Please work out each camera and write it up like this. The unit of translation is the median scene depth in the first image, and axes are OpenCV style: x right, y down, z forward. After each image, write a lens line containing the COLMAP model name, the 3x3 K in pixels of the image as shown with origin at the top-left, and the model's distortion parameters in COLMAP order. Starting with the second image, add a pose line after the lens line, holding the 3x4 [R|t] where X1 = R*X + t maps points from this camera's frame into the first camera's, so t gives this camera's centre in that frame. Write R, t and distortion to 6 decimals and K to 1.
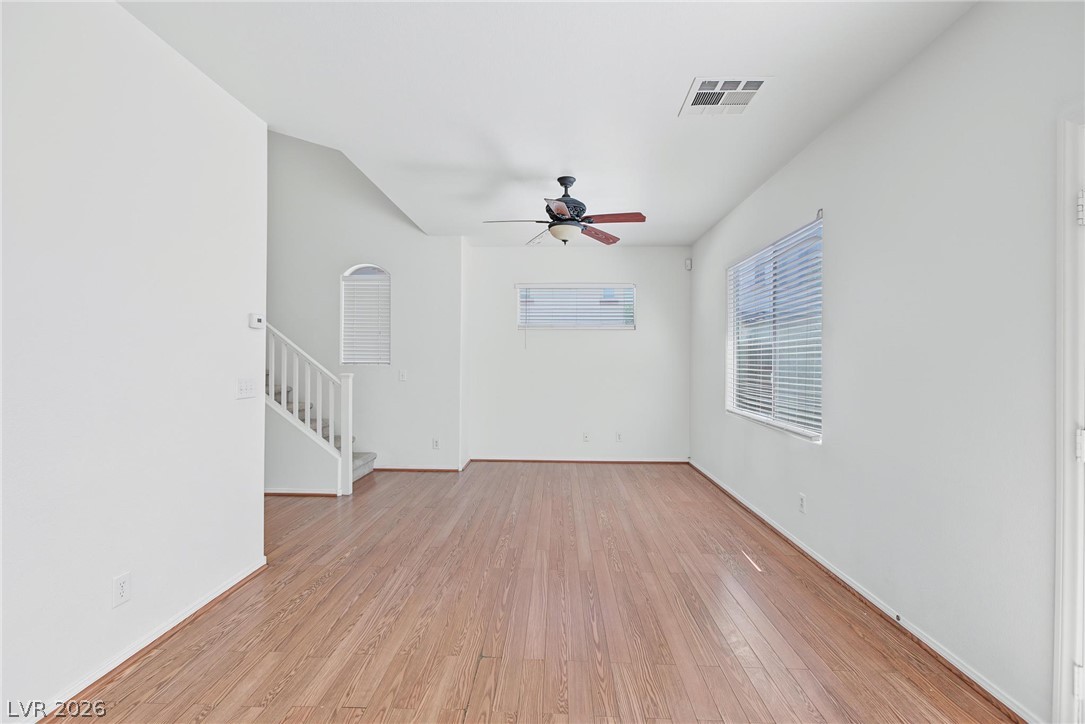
lens RADIAL K [[490.5, 0, 544.1], [0, 490.5, 358.8], [0, 0, 1]] dist [0.001528, 0.000393]
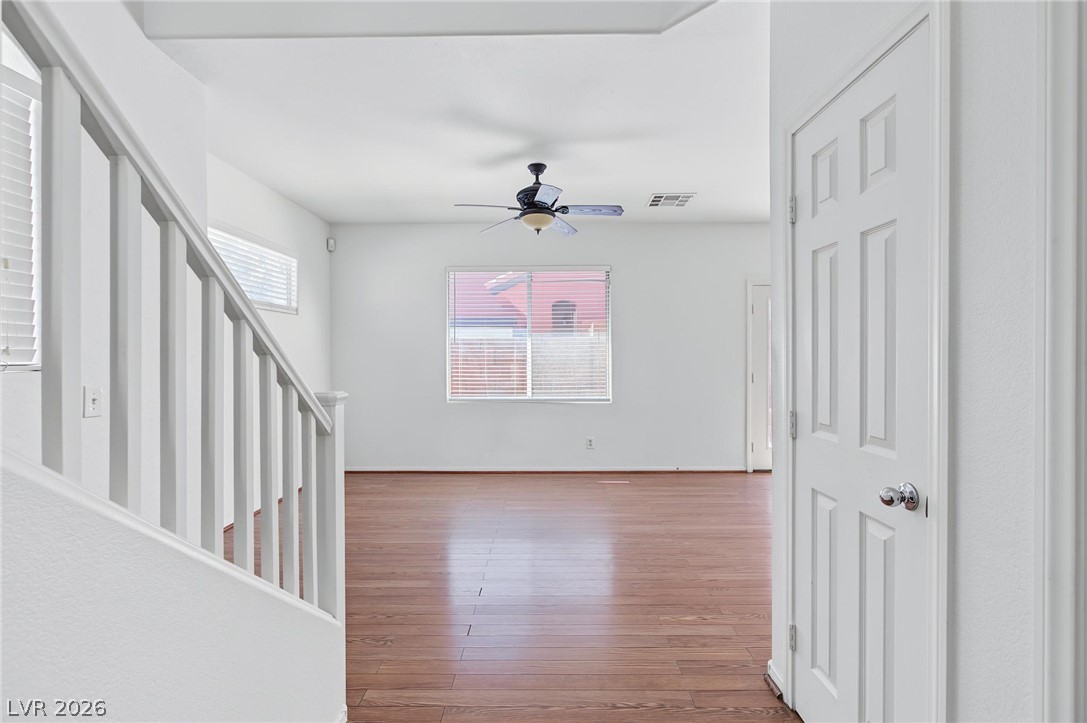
lens RADIAL K [[491.4, 0, 542.2], [0, 491.4, 362.0], [0, 0, 1]] dist [0.001528, 0.000393]
pose [[-0.017099, -0.014317, 0.999751, -1.088407], [-0.001820, 0.999896, 0.014288, 0.004055], [-0.999852, -0.001576, -0.017123, 1.189490]]
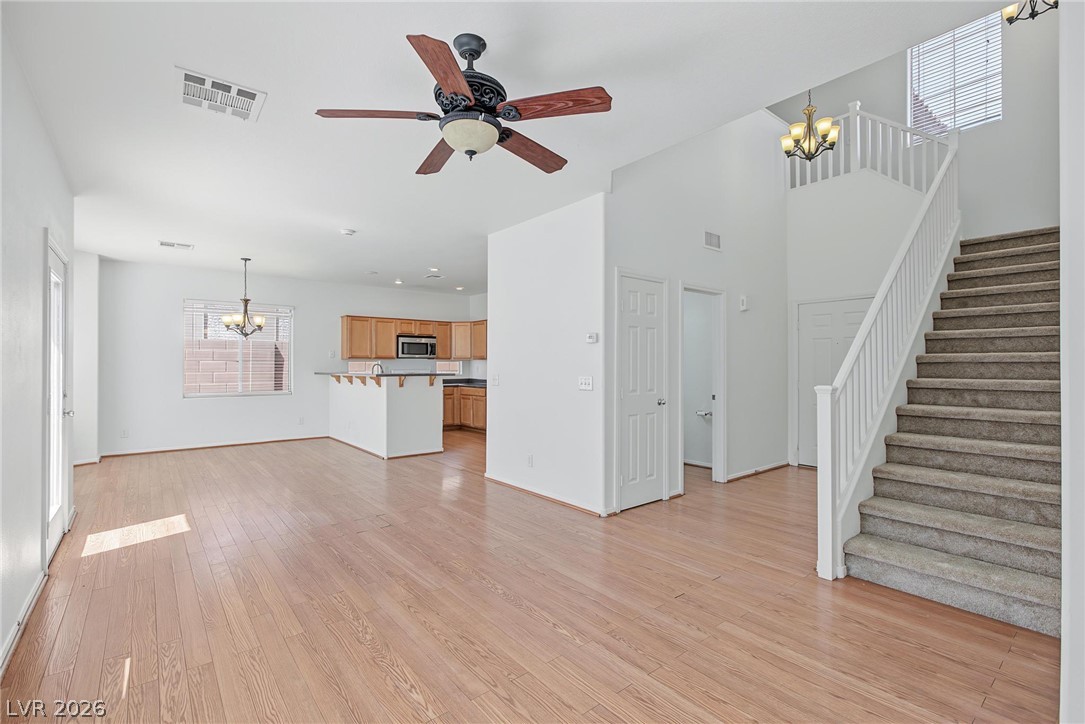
lens RADIAL K [[490.5, 0, 539.3], [0, 490.5, 367.9], [0, 0, 1]] dist [0.001528, 0.000393]
pose [[-0.760140, -0.002656, -0.649754, 0.408506], [-0.001417, 0.999996, -0.002430, 0.011729], [0.649758, -0.000926, -0.760140, 1.742516]]
